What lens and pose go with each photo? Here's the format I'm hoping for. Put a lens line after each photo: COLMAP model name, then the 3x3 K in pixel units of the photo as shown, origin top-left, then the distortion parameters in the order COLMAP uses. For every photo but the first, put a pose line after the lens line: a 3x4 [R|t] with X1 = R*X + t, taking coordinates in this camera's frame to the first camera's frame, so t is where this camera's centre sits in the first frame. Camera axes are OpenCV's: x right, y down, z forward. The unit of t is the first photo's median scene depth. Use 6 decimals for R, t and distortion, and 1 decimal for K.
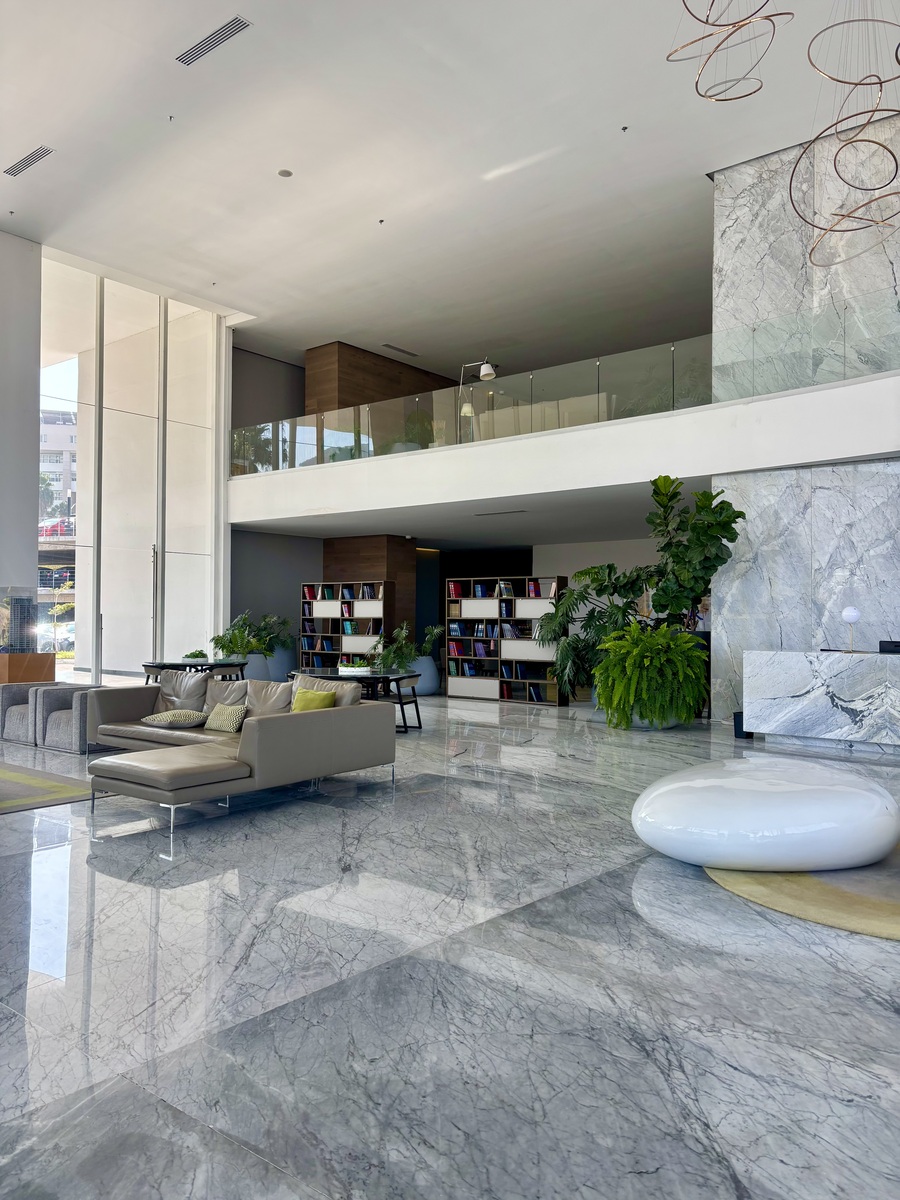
lens RADIAL K [[896.7, 0, 452.1], [0, 896.7, 608.0], [0, 0, 1]] dist [0.028492, -0.041948]
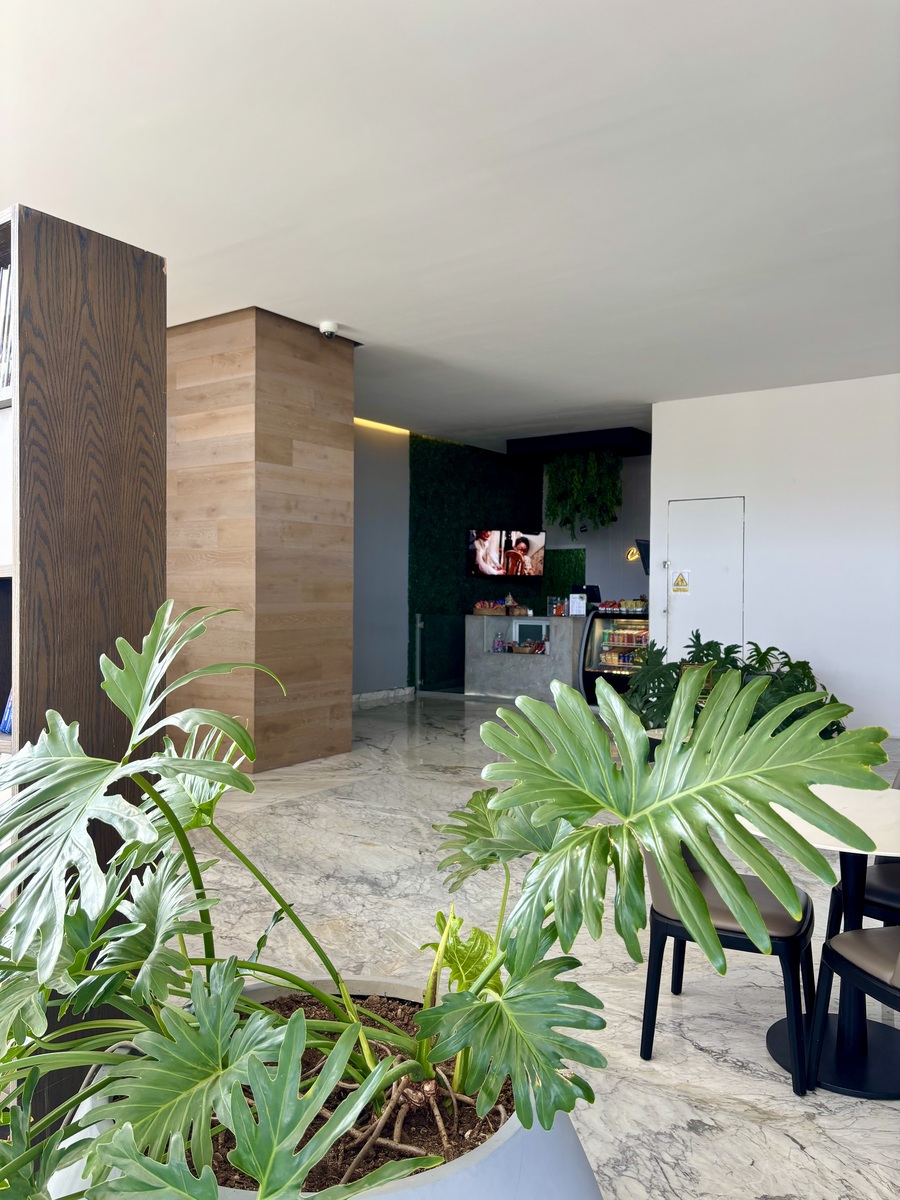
lens RADIAL K [[896.7, 0, 450.1], [0, 896.7, 598.2], [0, 0, 1]] dist [0.028492, -0.041948]
pose [[0.998138, -0.001127, 0.060988, -0.044723], [0.000141, 0.999869, 0.016167, 0.017695], [-0.060999, -0.016128, 0.998008, 1.189318]]
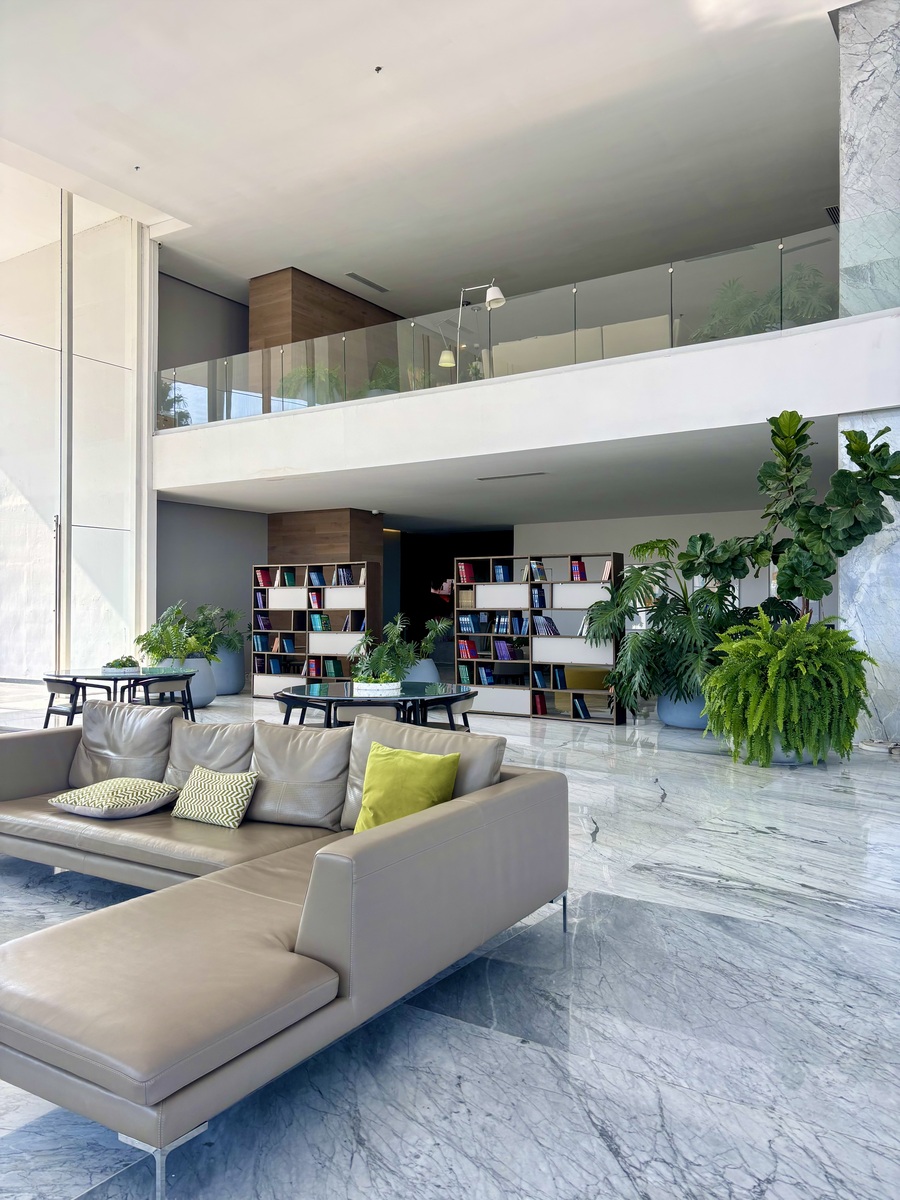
lens RADIAL K [[896.7, 0, 453.9], [0, 896.7, 598.8], [0, 0, 1]] dist [0.028492, -0.041948]
pose [[0.994653, -0.004250, 0.103187, -0.108957], [0.004451, 0.999989, -0.001716, 0.004816], [-0.103178, 0.002167, 0.994661, 0.300050]]
